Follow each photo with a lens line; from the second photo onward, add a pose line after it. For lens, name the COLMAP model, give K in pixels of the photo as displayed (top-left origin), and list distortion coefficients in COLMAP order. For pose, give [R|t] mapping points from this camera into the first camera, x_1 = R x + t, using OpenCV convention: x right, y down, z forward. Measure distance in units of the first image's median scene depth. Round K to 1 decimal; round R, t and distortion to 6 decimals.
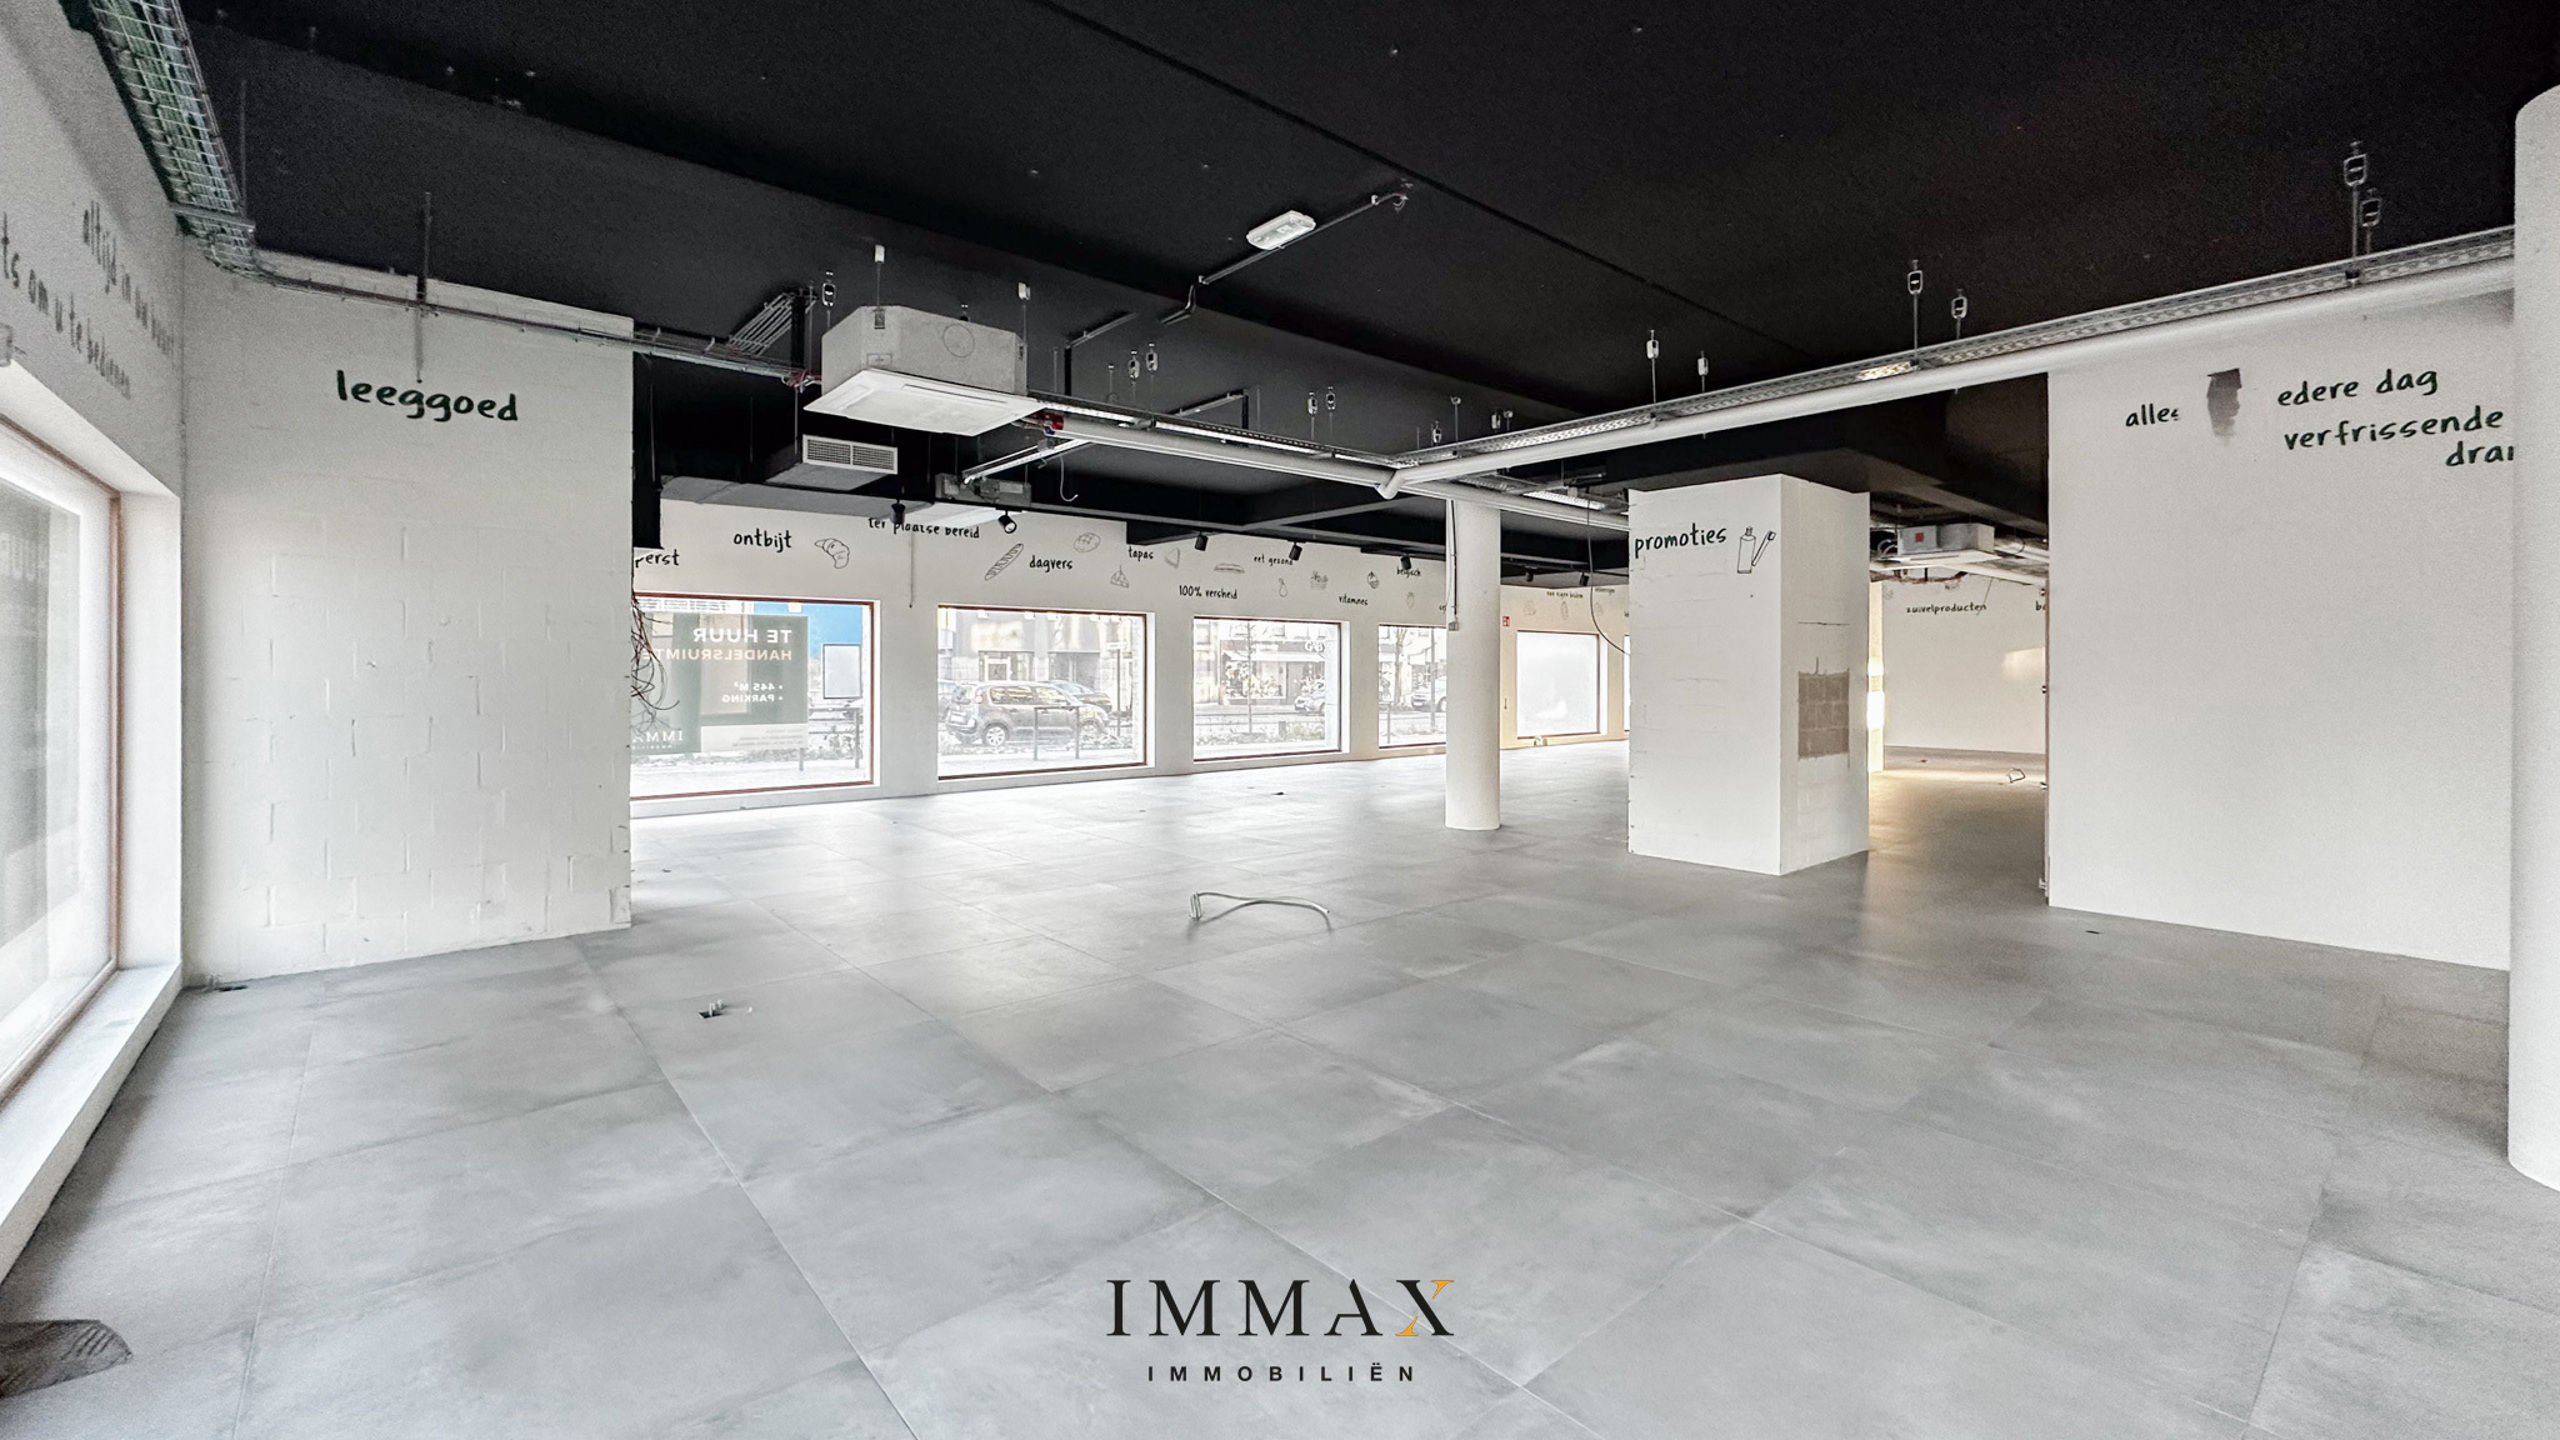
lens RADIAL K [[1049.8, 0, 1280.0], [0, 1049.8, 720.0], [0, 0, 1]] dist [-0.001207, -0.000055]
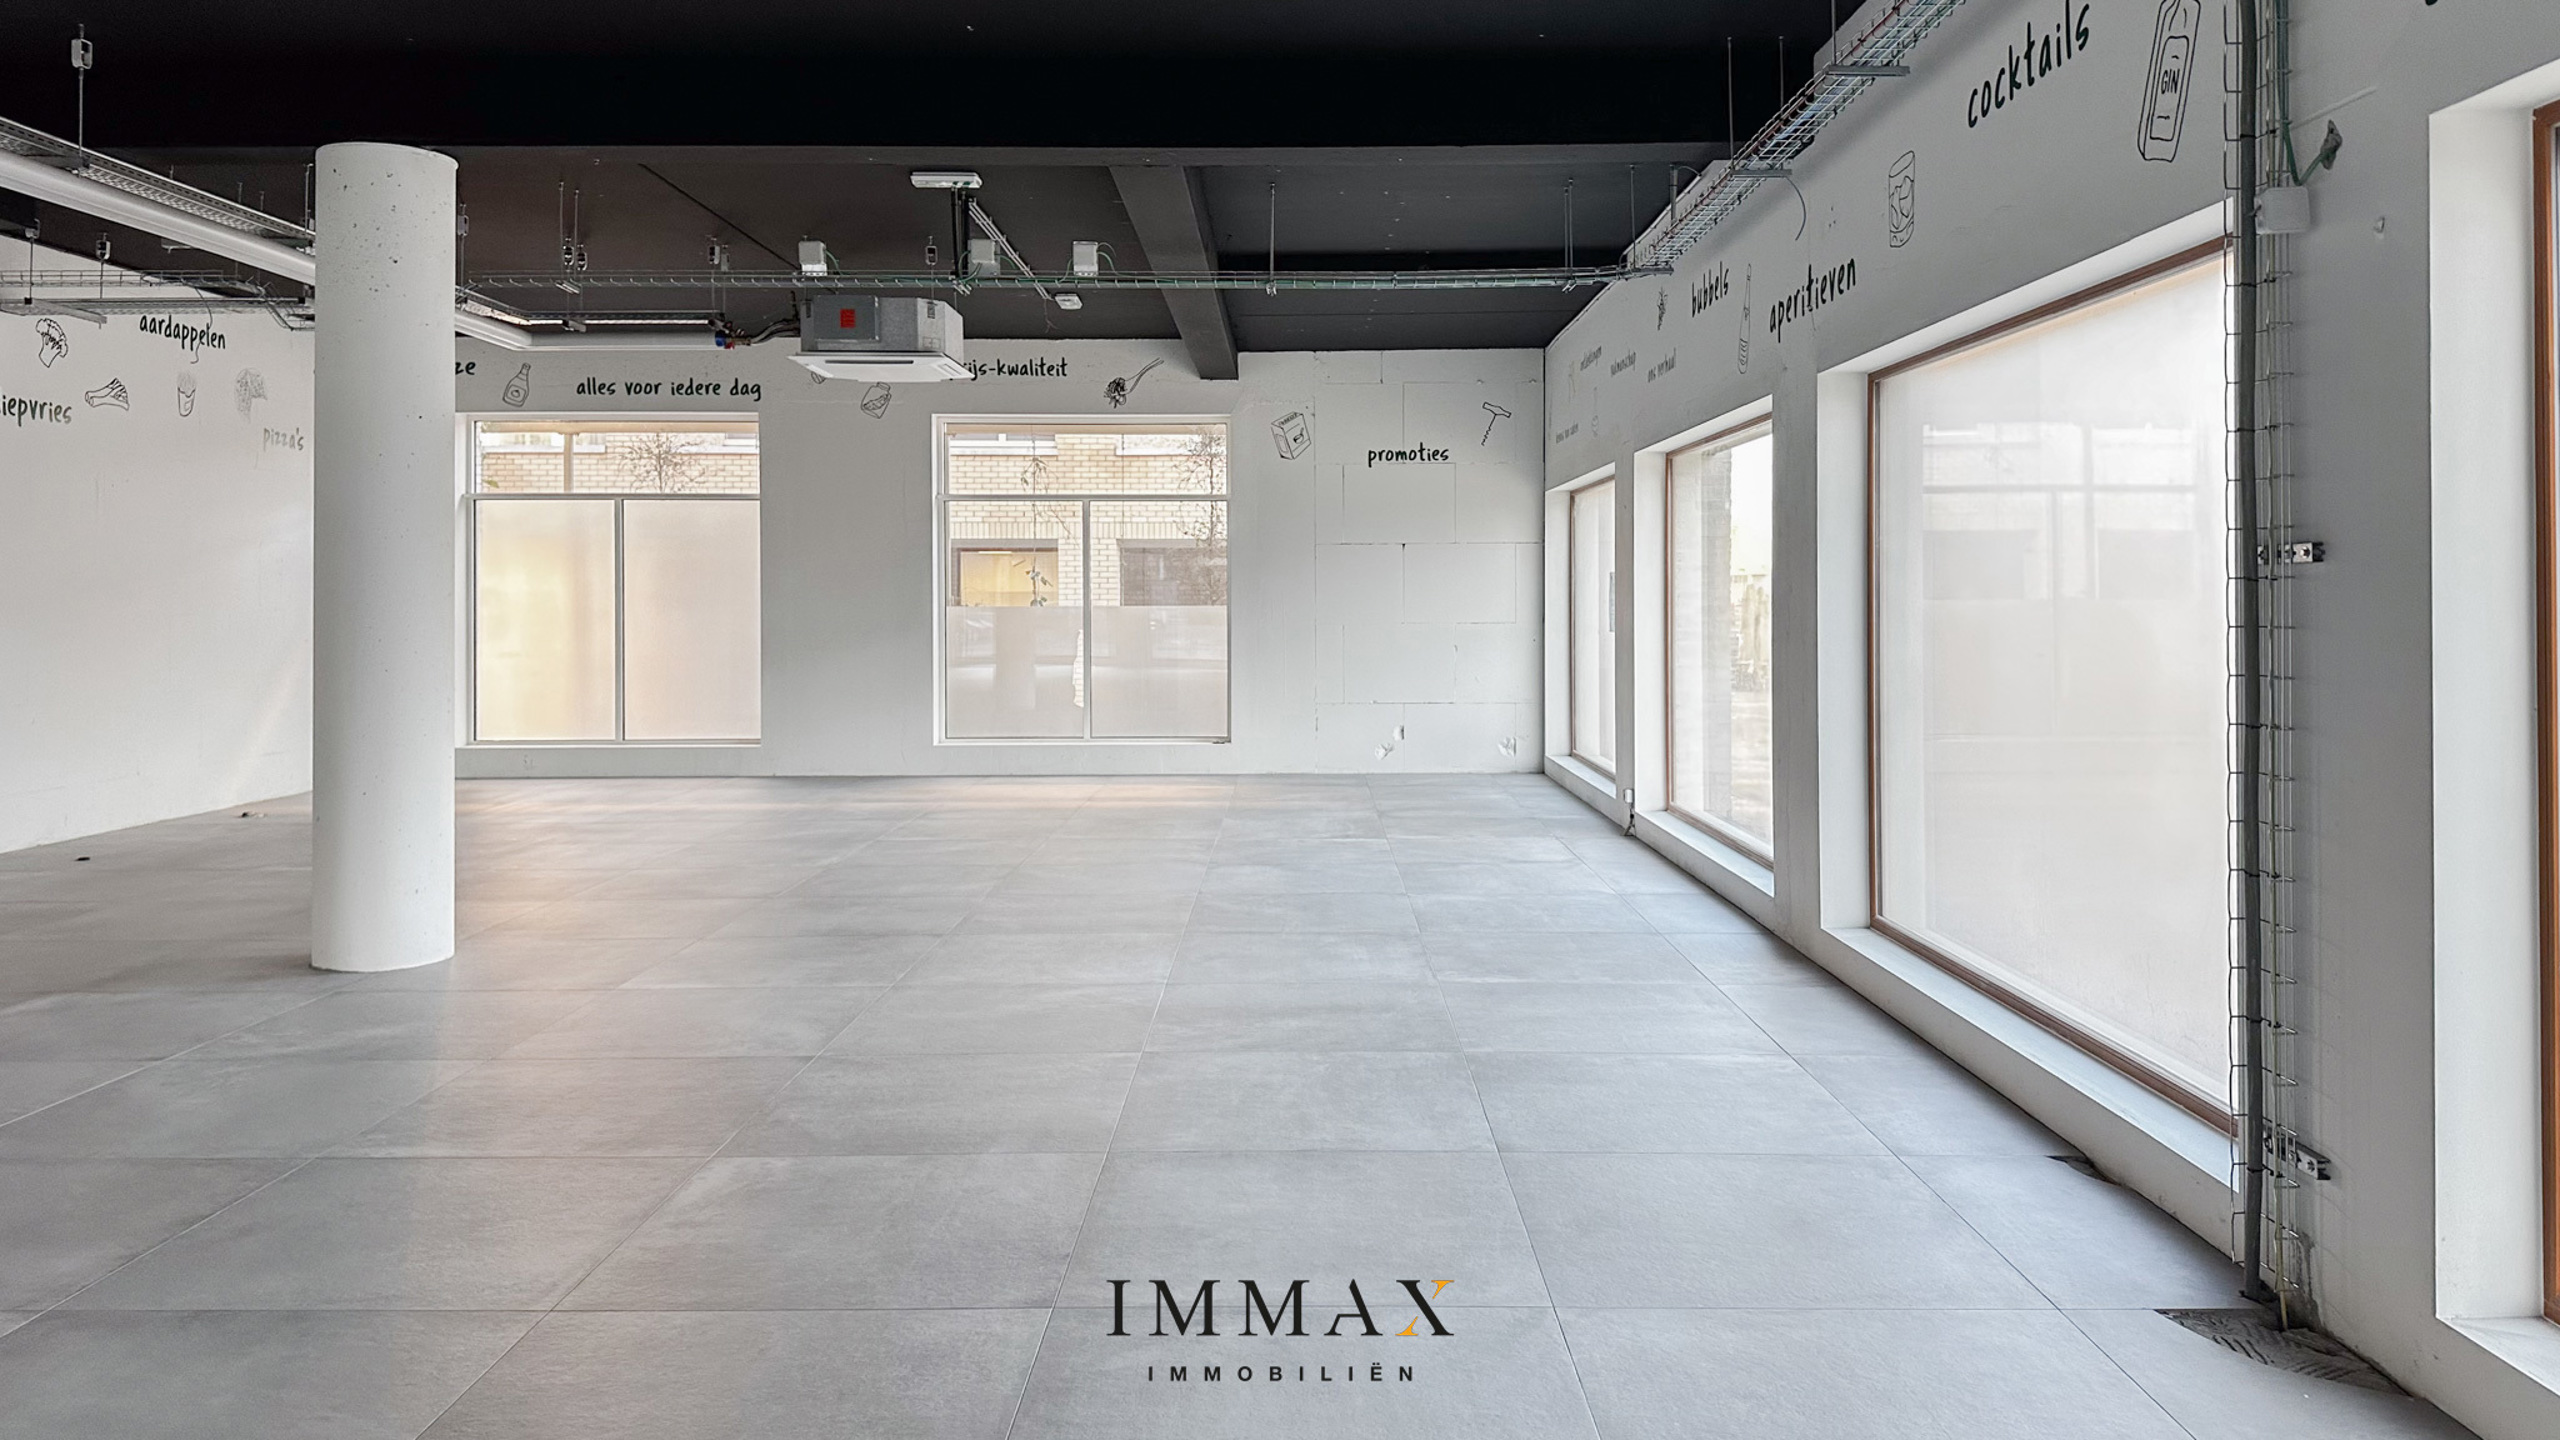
lens RADIAL K [[1809.5, 0, 1280.0], [0, 1809.5, 720.0], [0, 0, 1]] dist [0.078551, -0.125622]
pose [[-0.753548, -0.043878, 0.655926, -0.636640], [0.036177, 0.993490, 0.108021, -0.044044], [-0.656396, 0.105129, -0.747056, 1.093506]]
